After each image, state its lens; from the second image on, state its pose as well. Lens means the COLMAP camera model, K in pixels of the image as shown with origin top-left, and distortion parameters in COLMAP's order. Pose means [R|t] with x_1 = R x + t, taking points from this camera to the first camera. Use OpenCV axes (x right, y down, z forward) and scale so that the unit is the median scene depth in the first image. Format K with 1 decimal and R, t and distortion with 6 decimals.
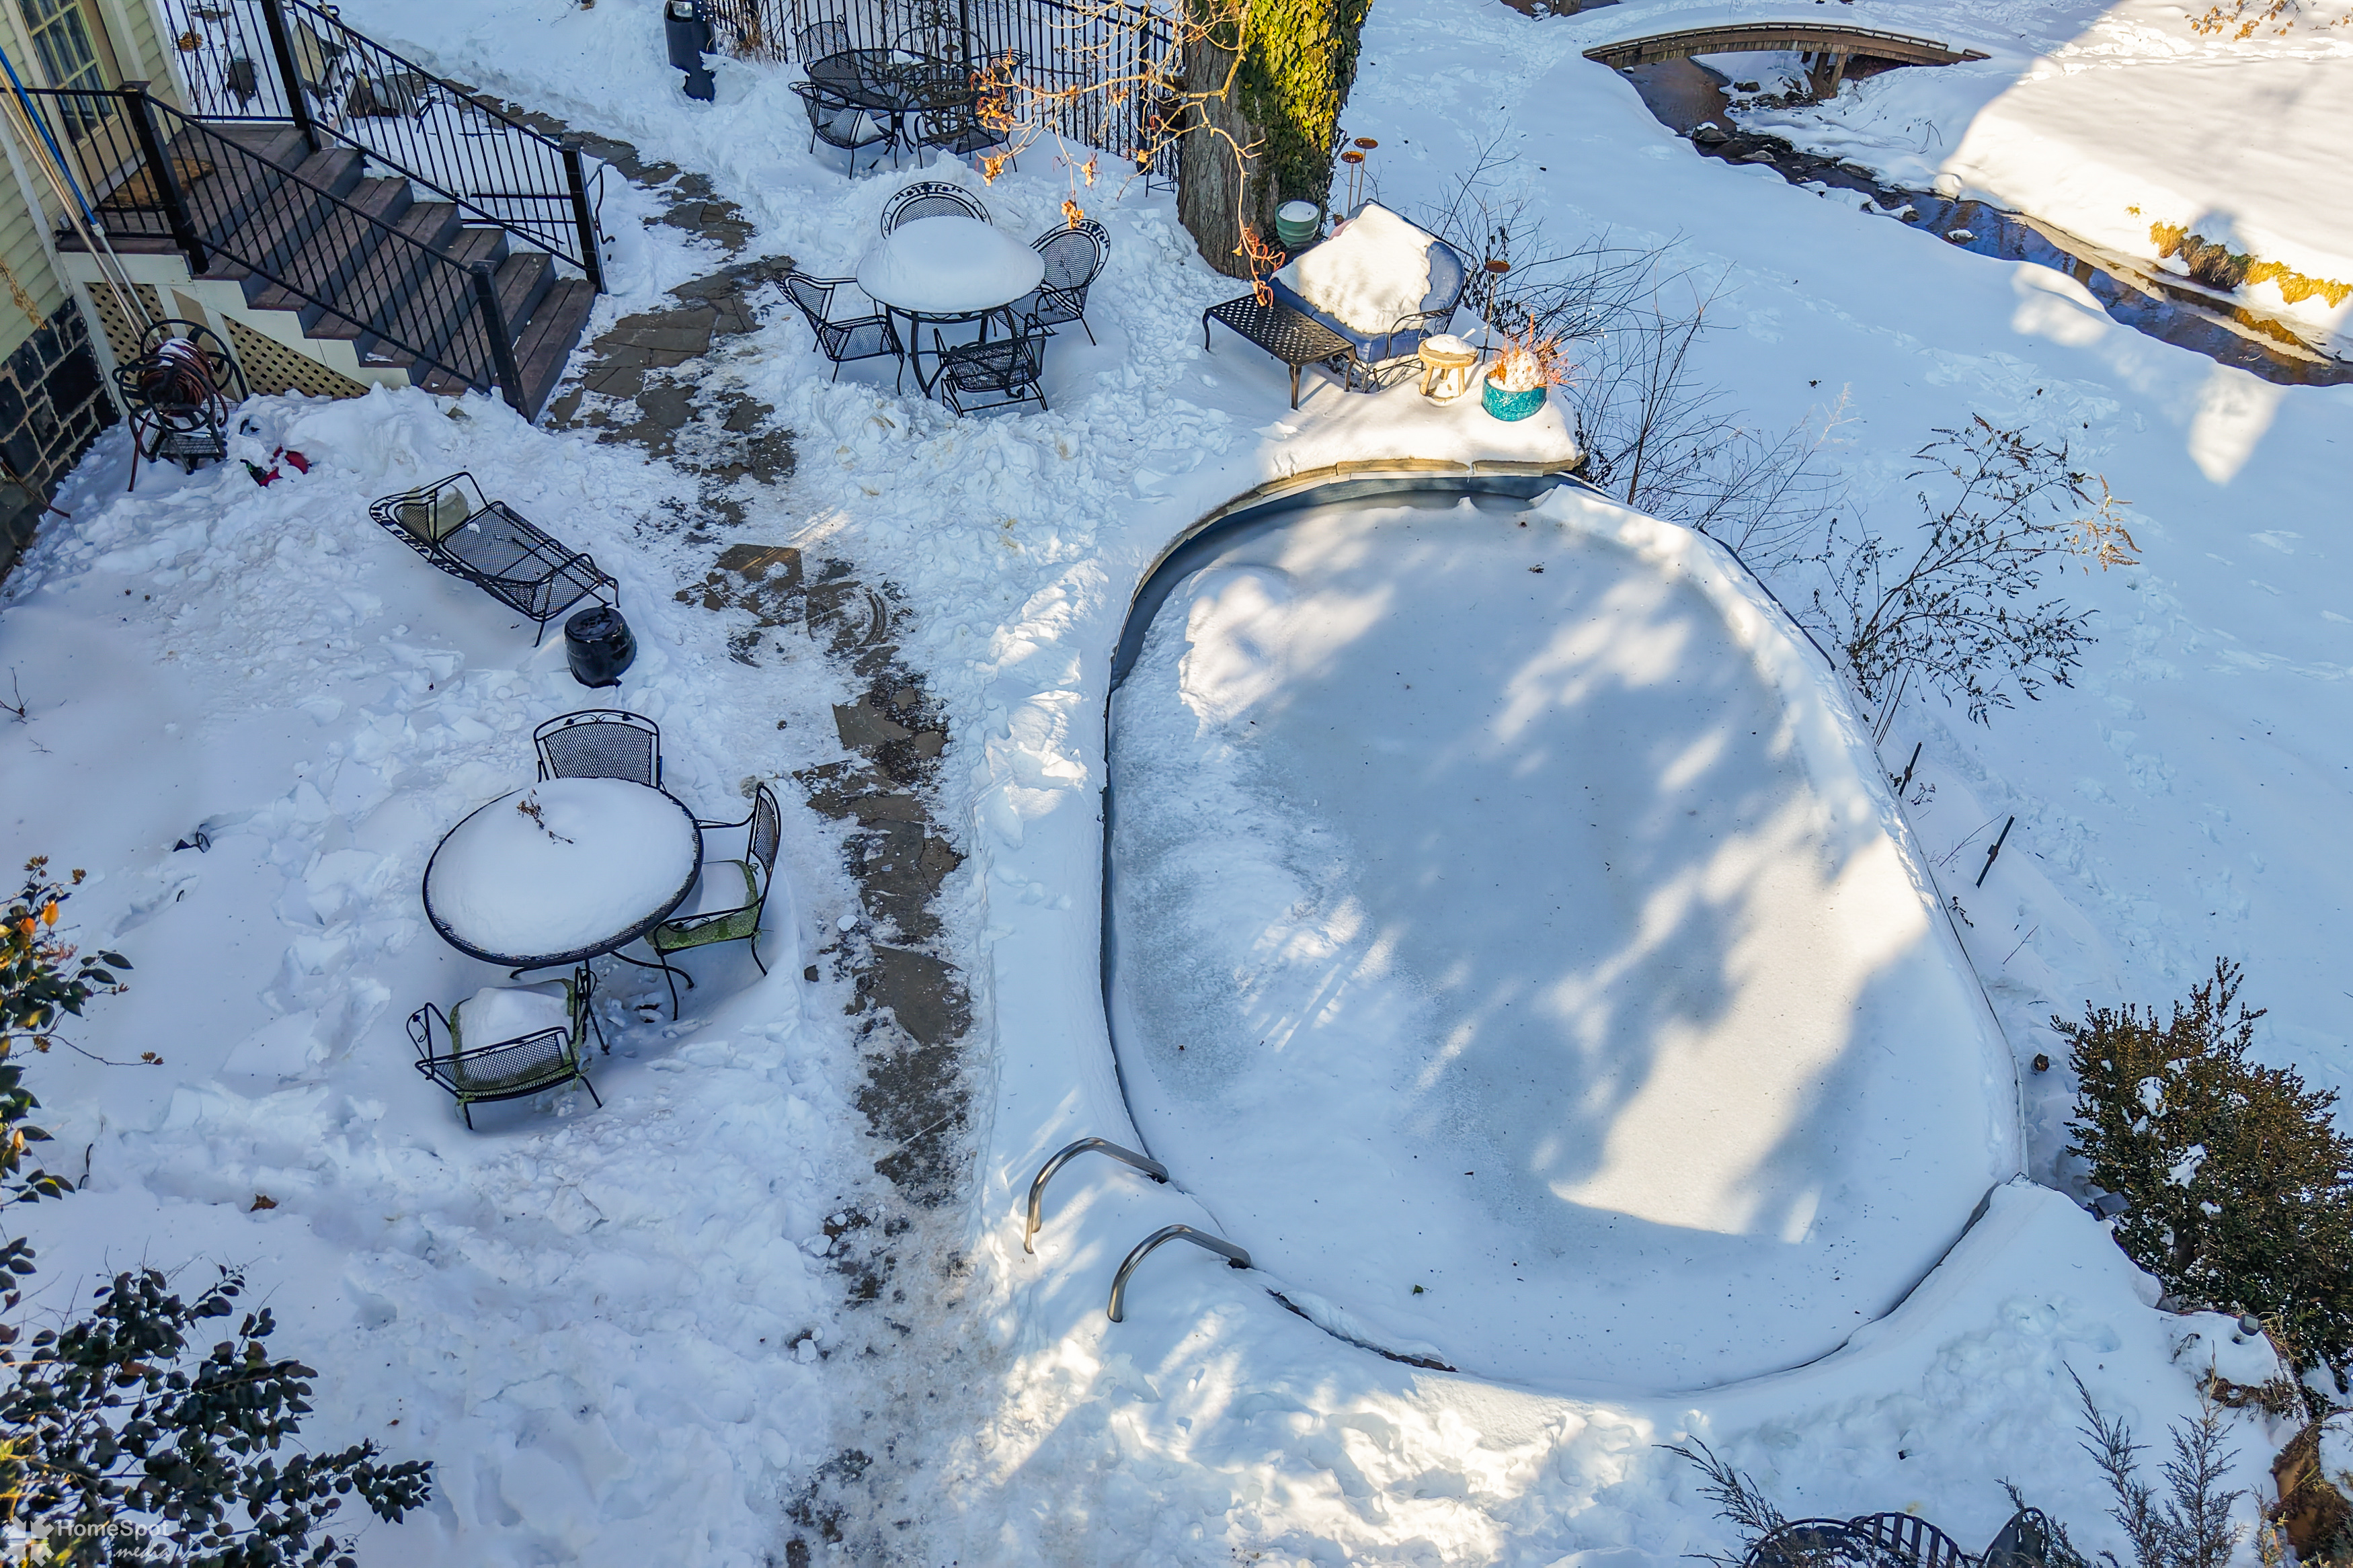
lens RADIAL K [[1883.6, 0, 1176.5], [0, 1883.6, 784.0], [0, 0, 1]] dist [0.056778, -0.099990]
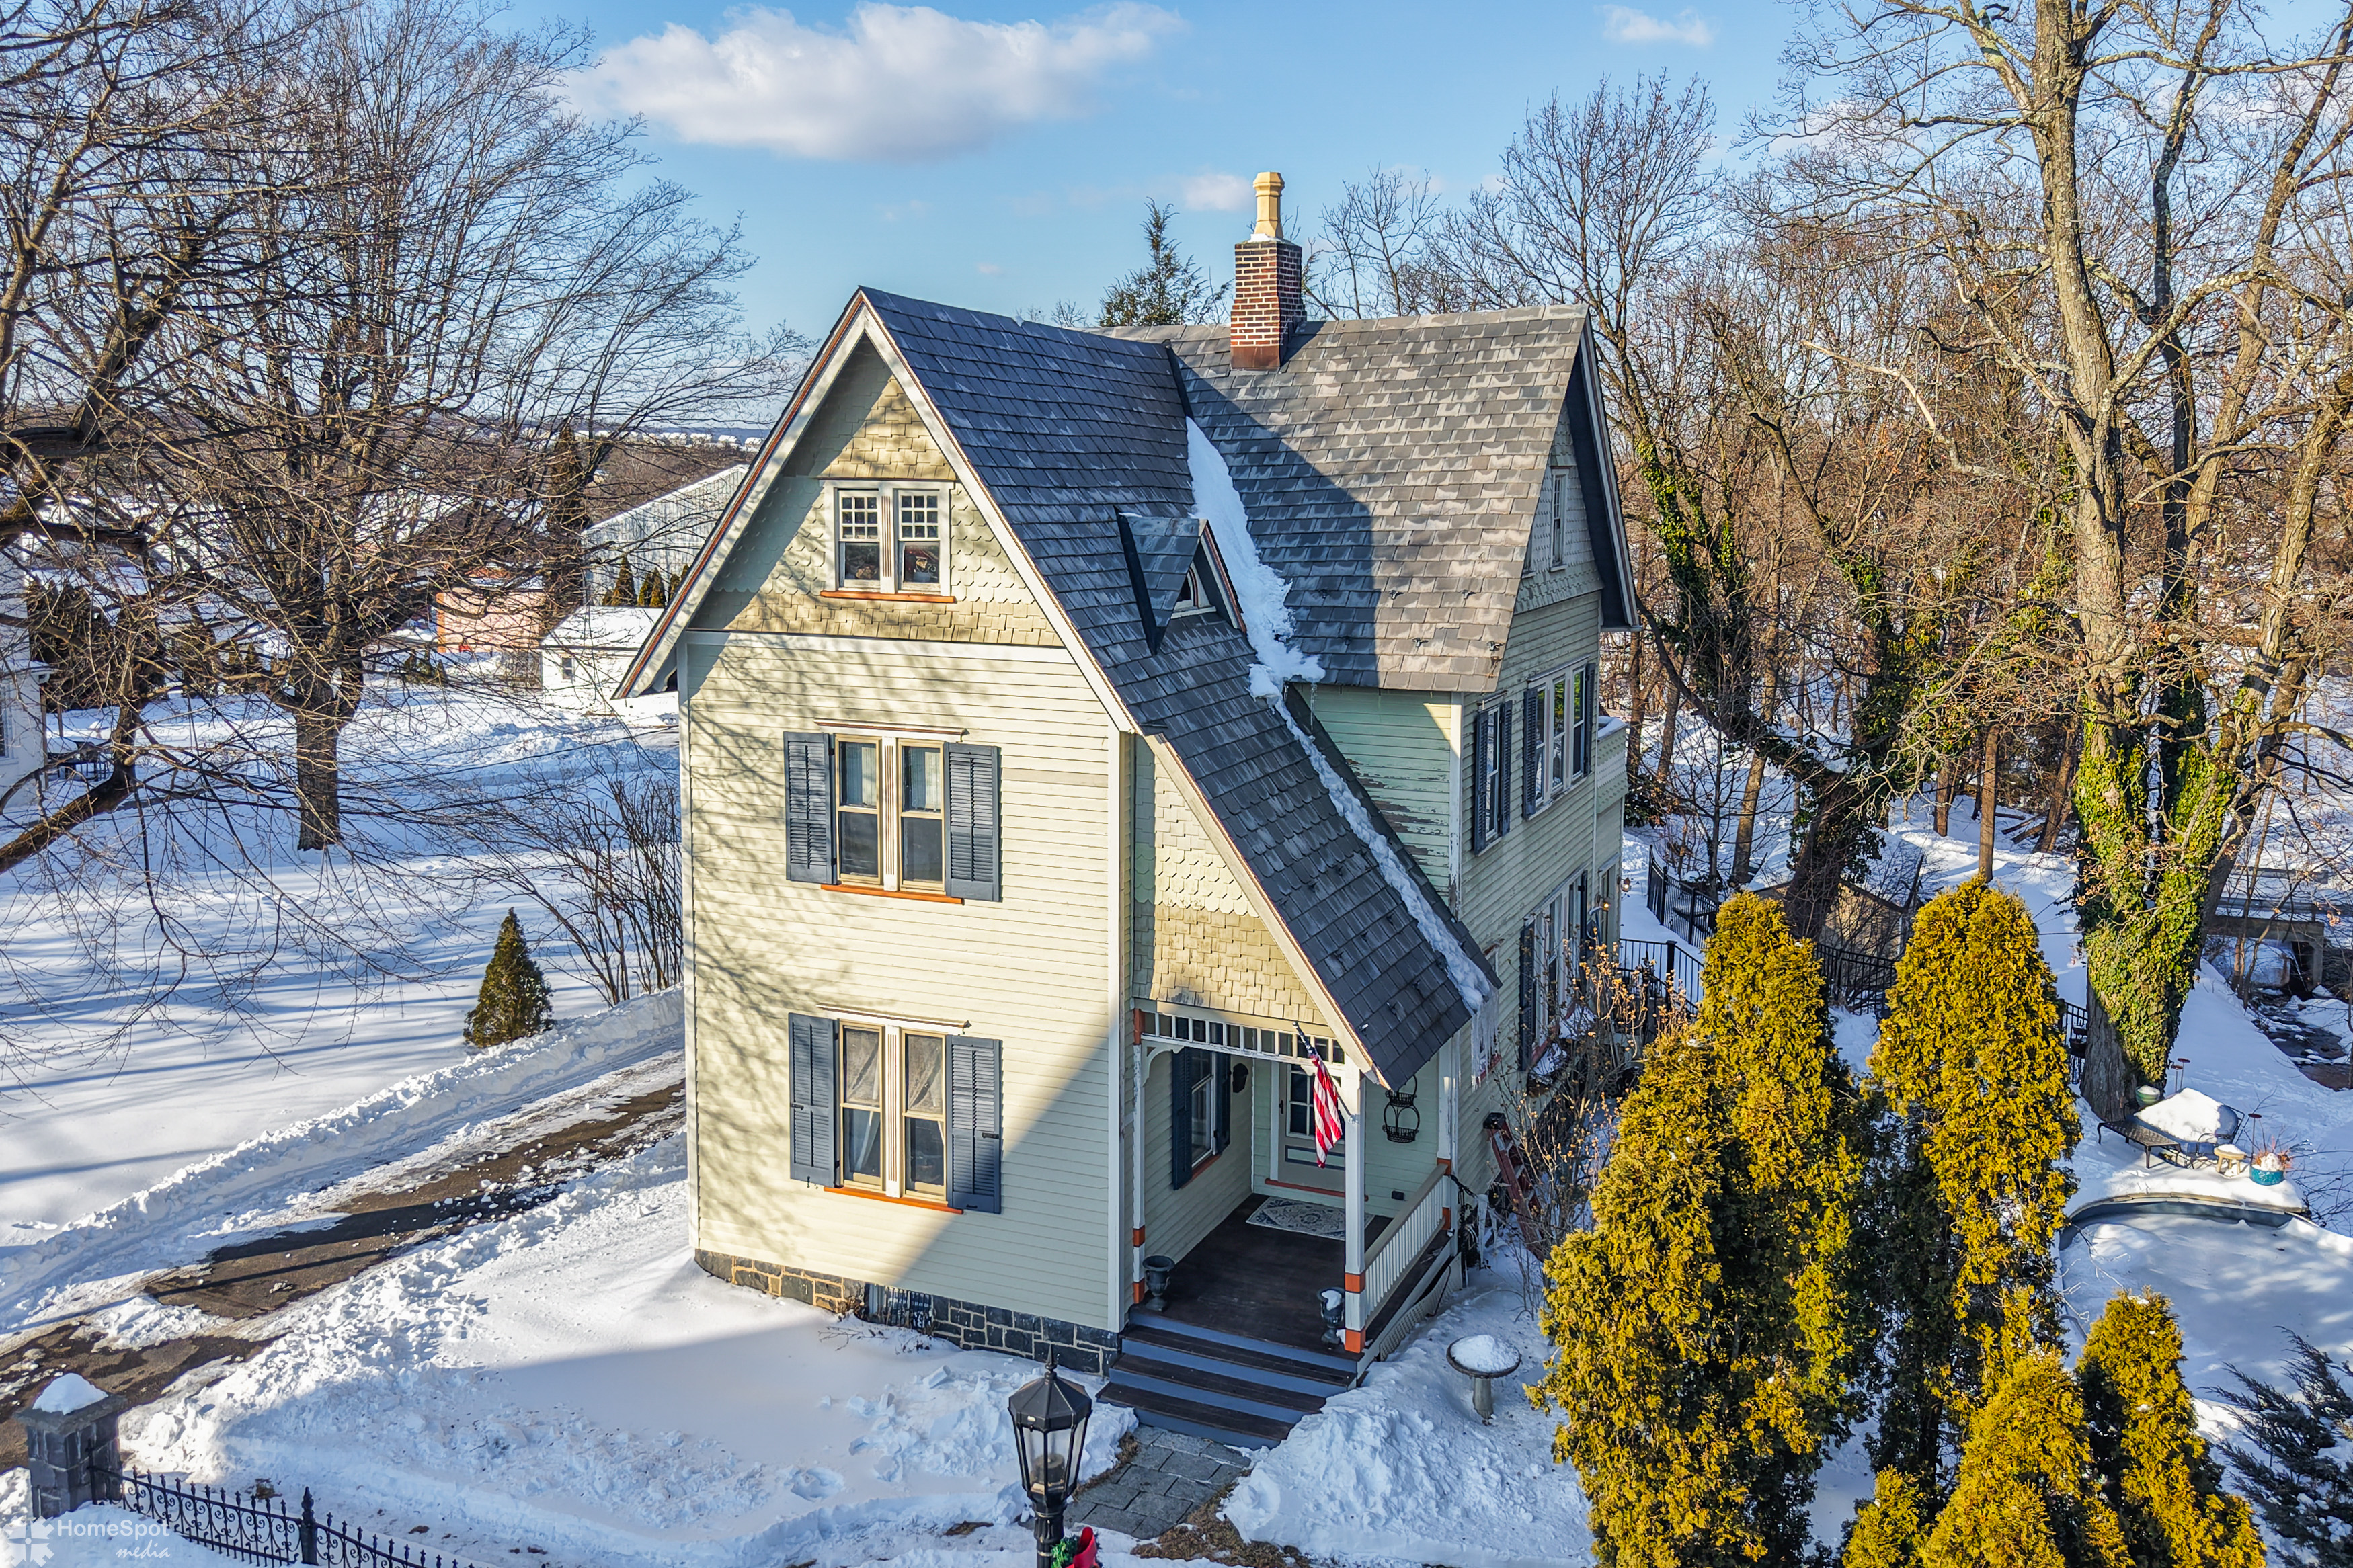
lens RADIAL K [[1914.9, 0, 1223.3], [0, 1914.9, 672.3], [0, 0, 1]] dist [0.040586, -0.038911]
pose [[0.924068, 0.034102, -0.380705, -0.087534], [-0.245265, 0.816824, -0.522153, 0.725156], [0.293162, 0.575878, 0.763165, -1.251197]]
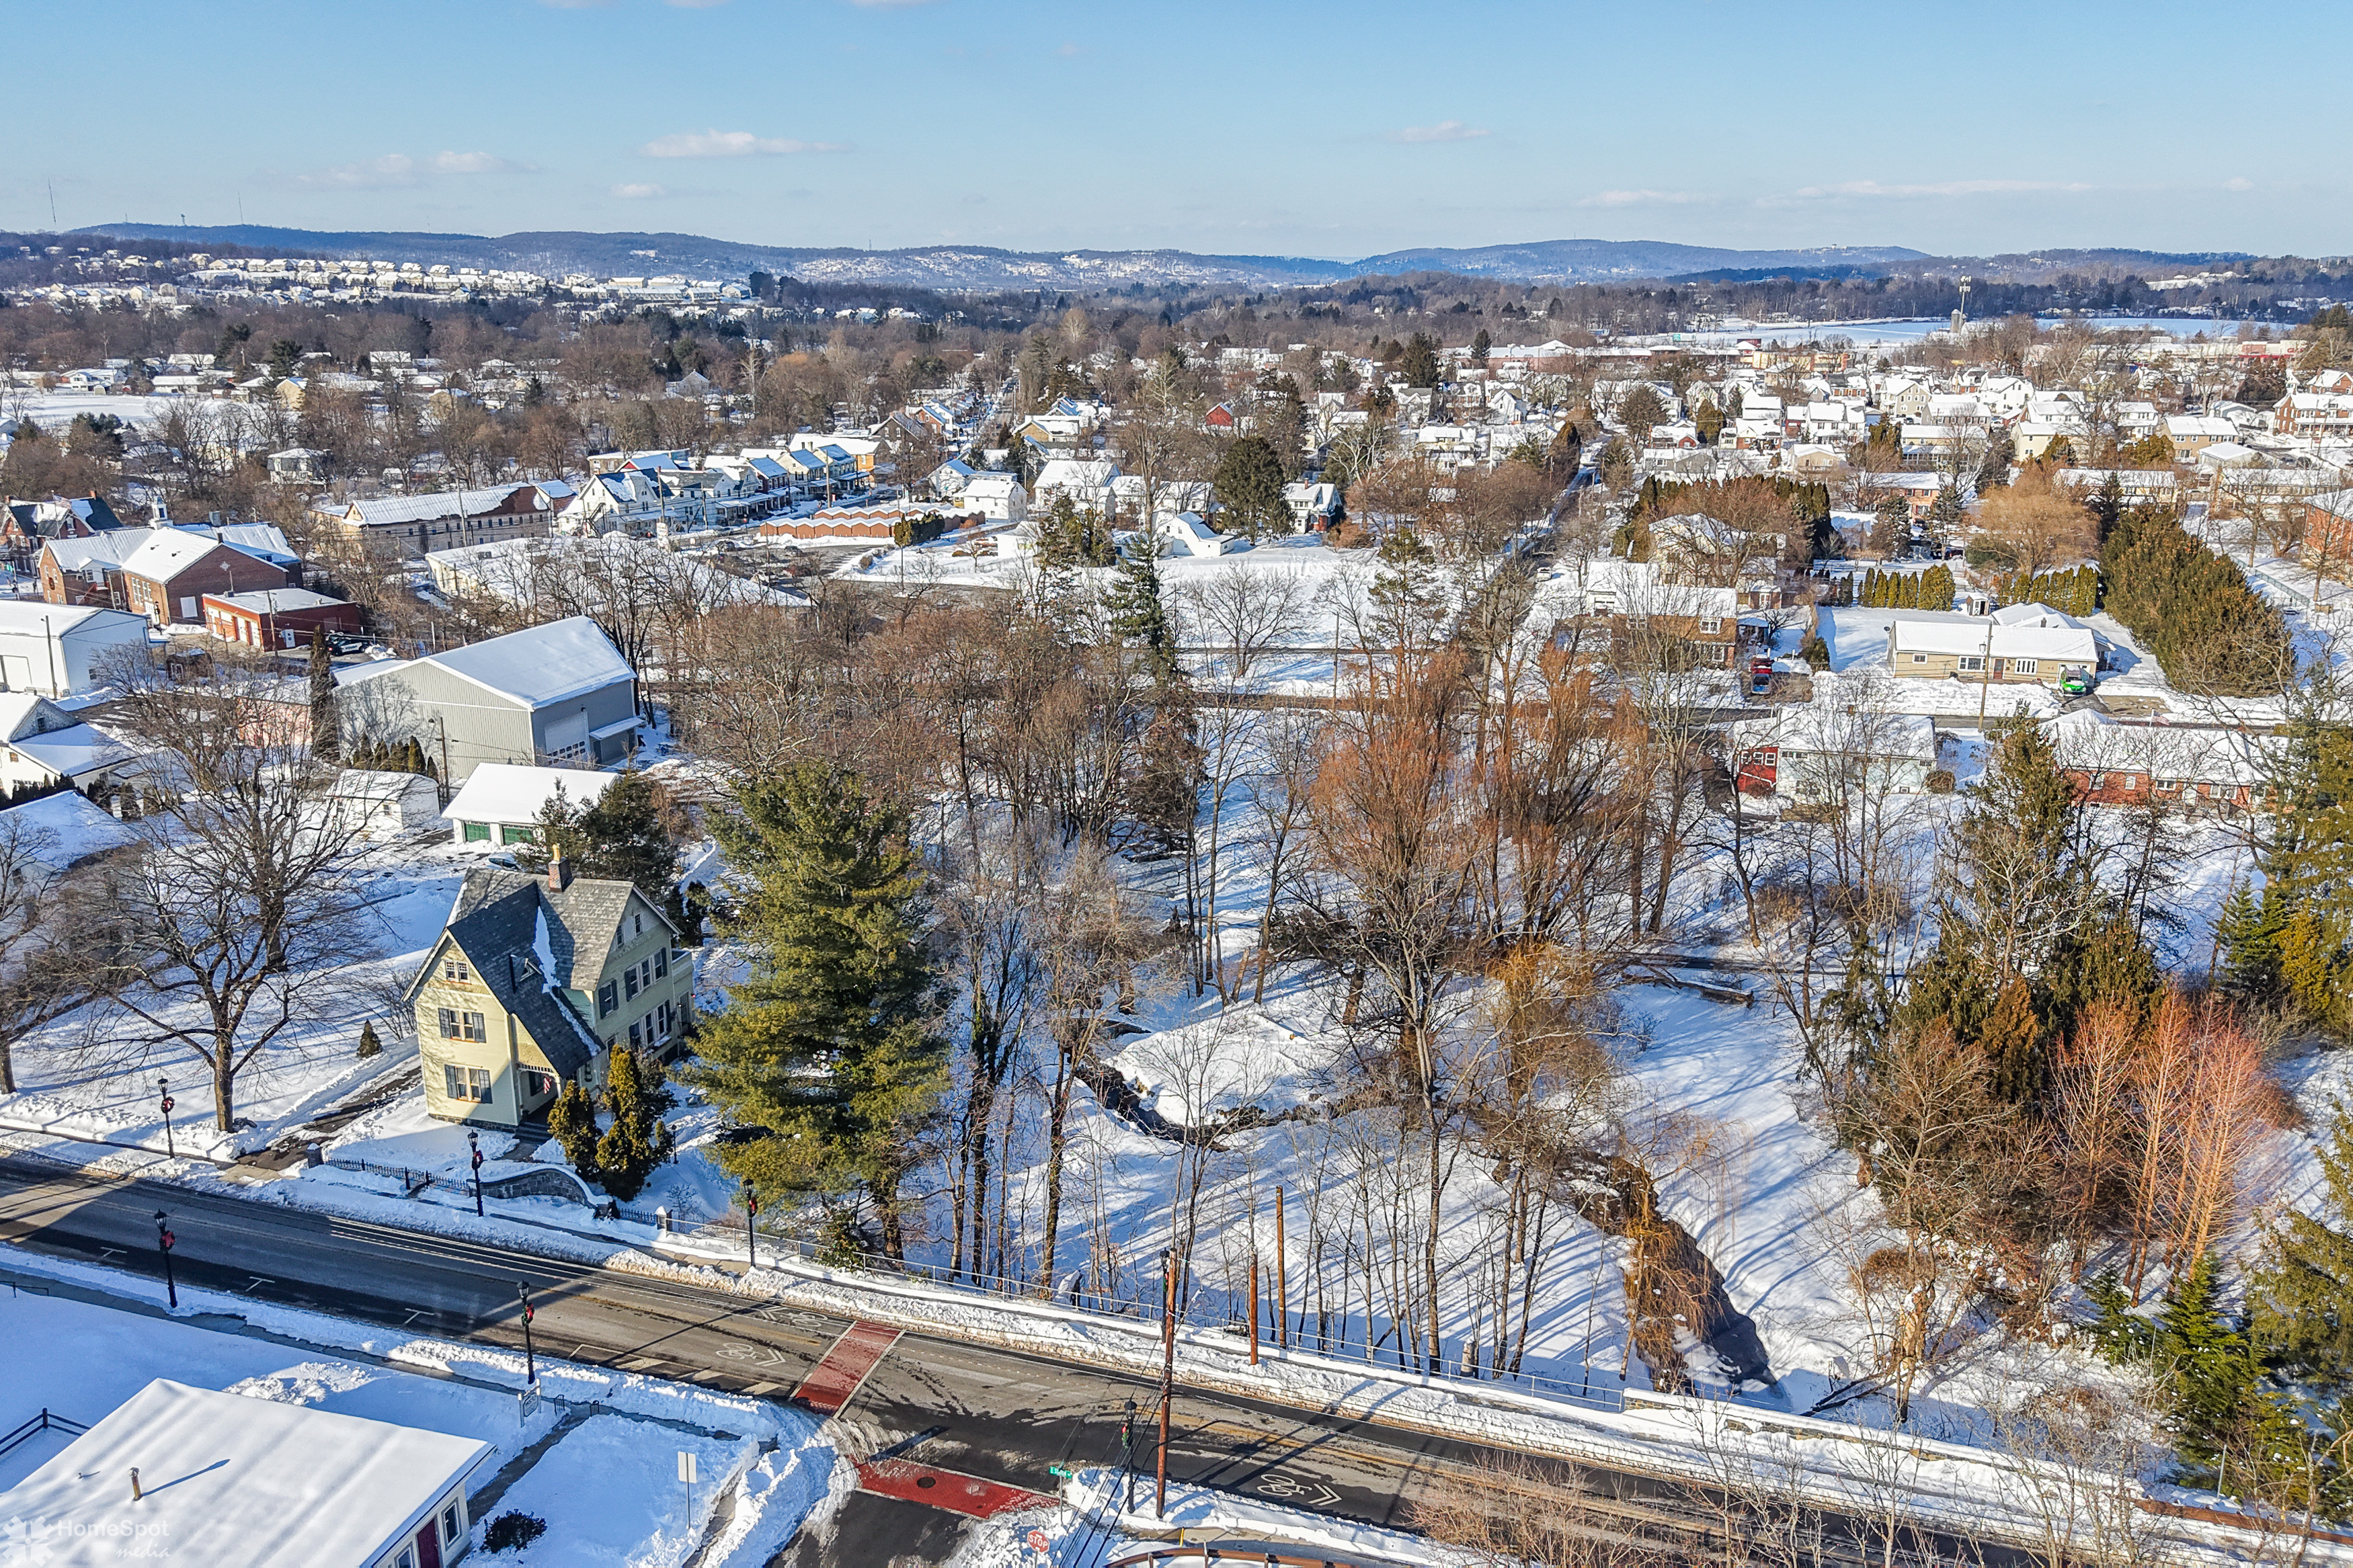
lens RADIAL K [[1883.6, 0, 1176.5], [0, 1883.6, 784.0], [0, 0, 1]] dist [0.056778, -0.099990]
pose [[0.962752, 0.060540, -0.263520, 3.854707], [-0.167232, 0.899163, -0.404400, 1.807204], [0.212465, 0.433406, 0.875796, -6.649656]]
